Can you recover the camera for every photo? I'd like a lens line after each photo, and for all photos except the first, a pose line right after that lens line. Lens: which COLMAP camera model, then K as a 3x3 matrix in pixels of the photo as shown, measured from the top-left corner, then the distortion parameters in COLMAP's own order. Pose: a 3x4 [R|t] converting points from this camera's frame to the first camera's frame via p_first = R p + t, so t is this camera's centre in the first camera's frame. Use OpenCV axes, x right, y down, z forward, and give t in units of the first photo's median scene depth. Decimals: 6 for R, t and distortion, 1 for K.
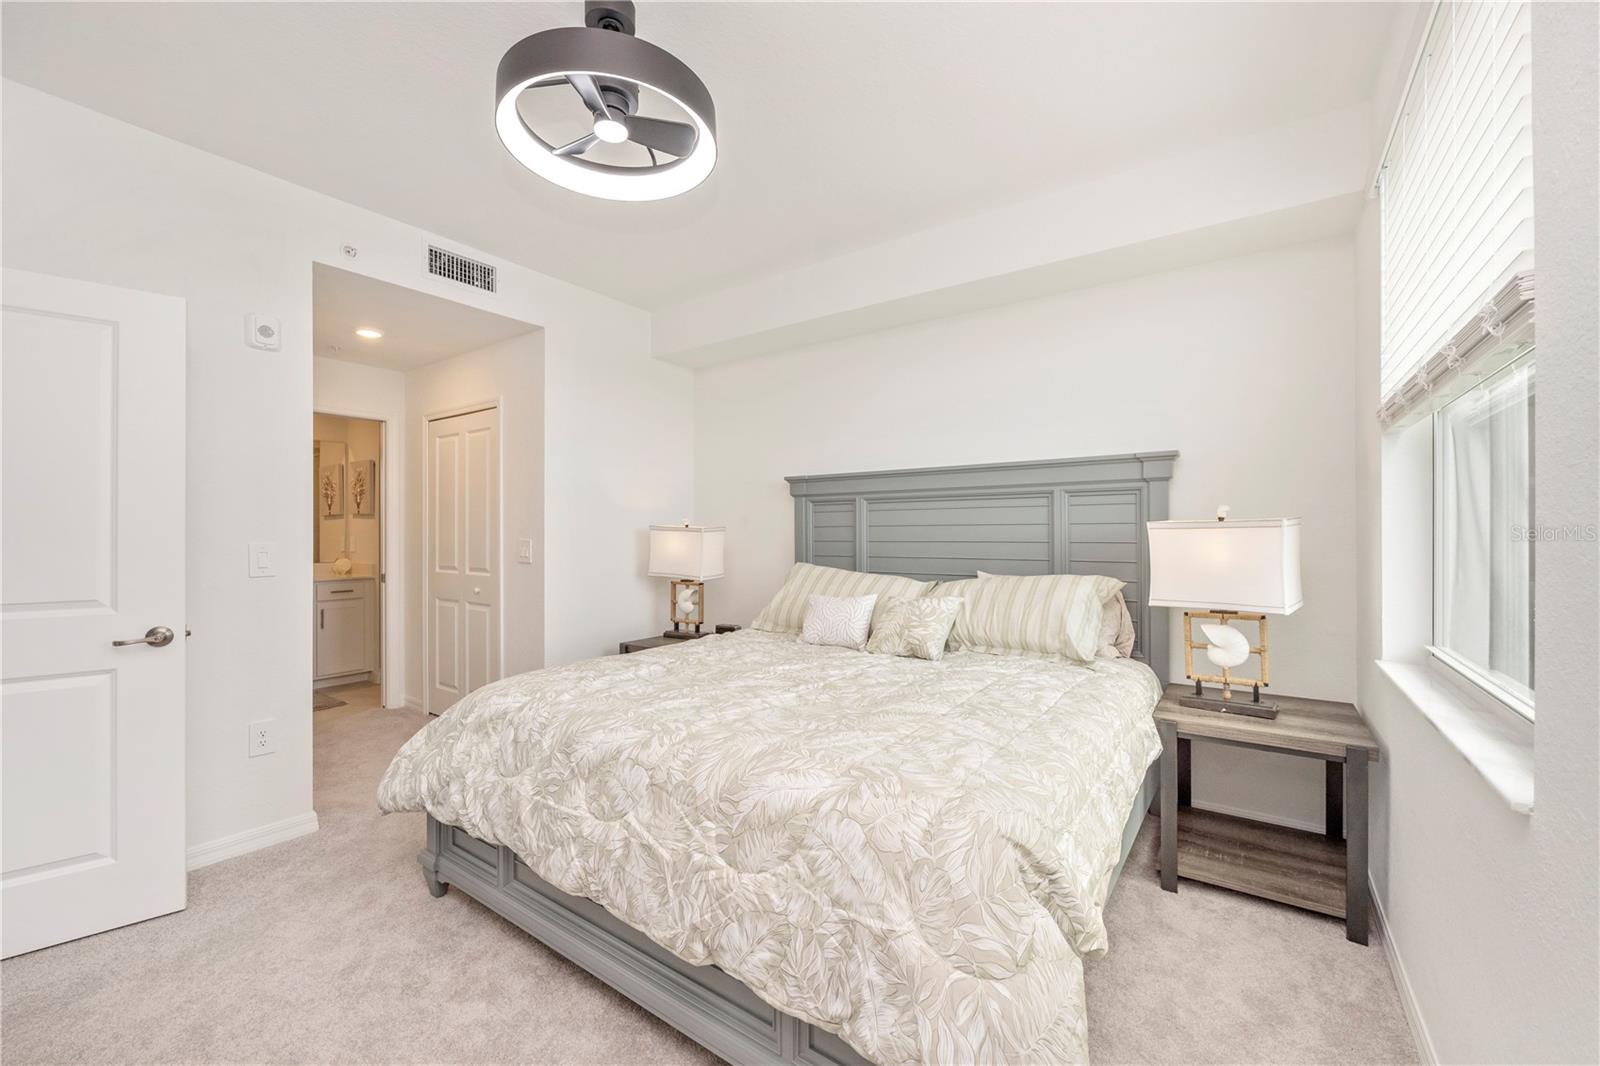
lens RADIAL K [[638.8, 0, 822.2], [0, 638.8, 544.1], [0, 0, 1]] dist [-0.009188, -0.000162]
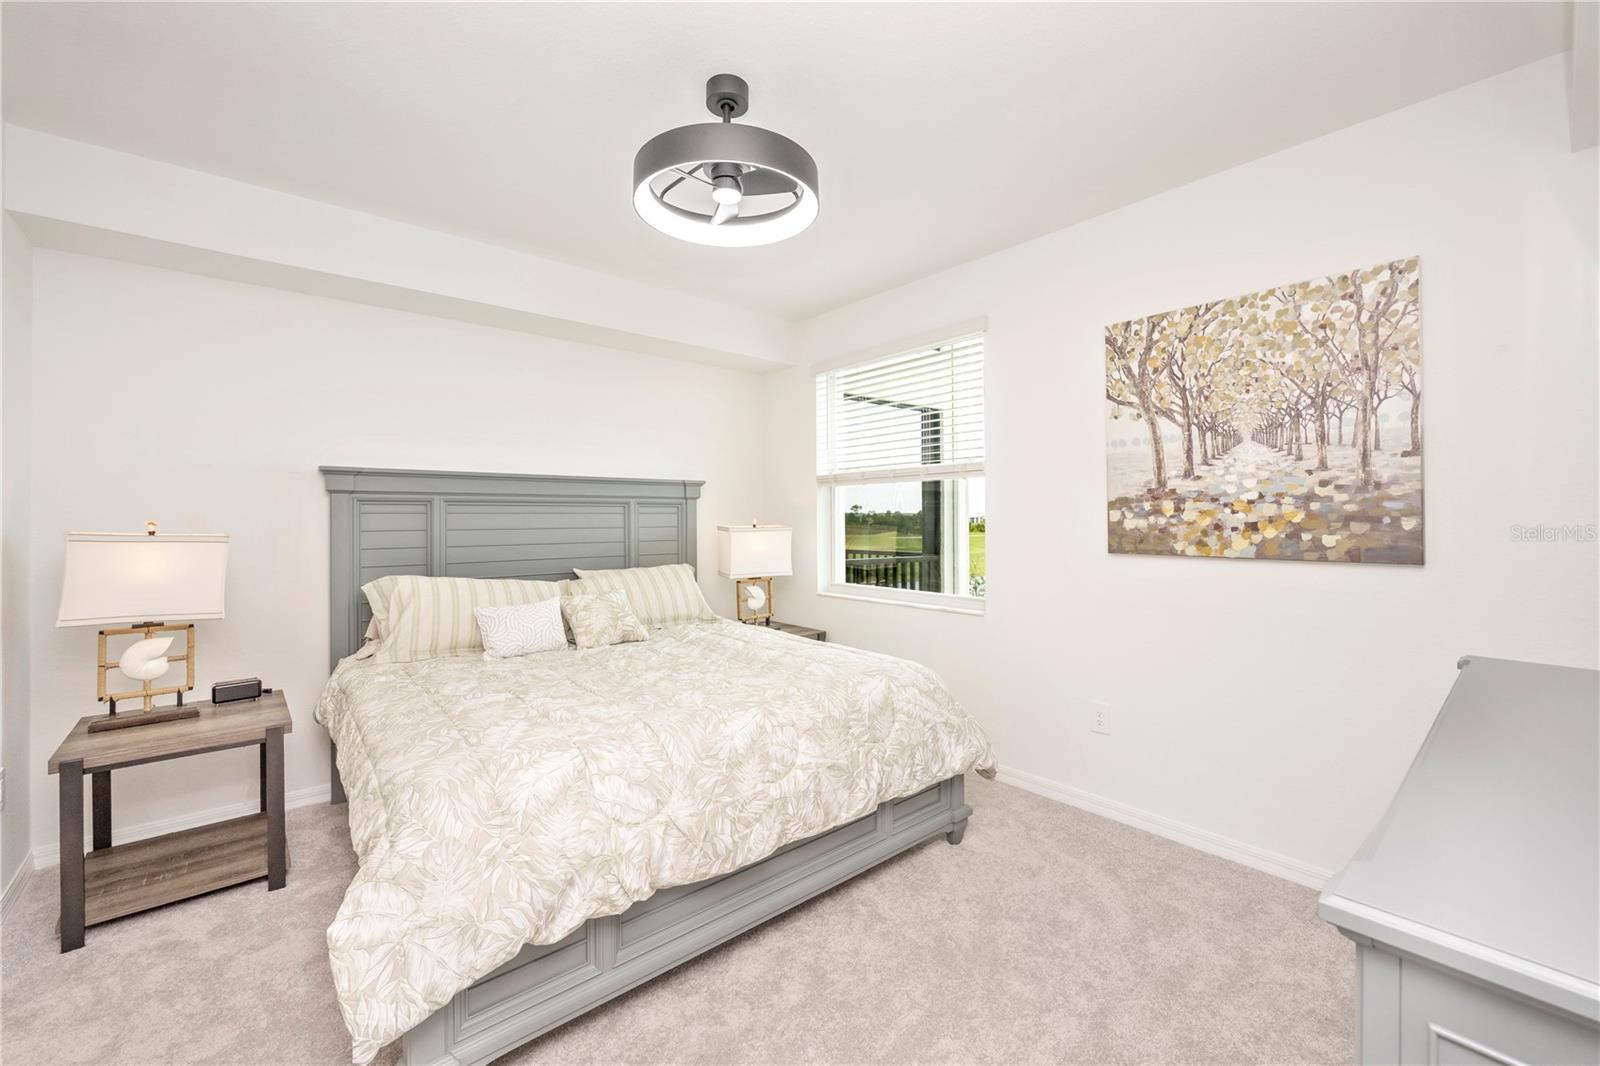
lens RADIAL K [[632.0, 0, 795.6], [0, 632.0, 516.6], [0, 0, 1]] dist [-0.007083, -0.000091]
pose [[0.265409, 0.003405, 0.964130, -0.873144], [0.018679, 0.999788, -0.008673, -0.039690], [-0.963955, 0.020311, 0.265289, 0.360317]]
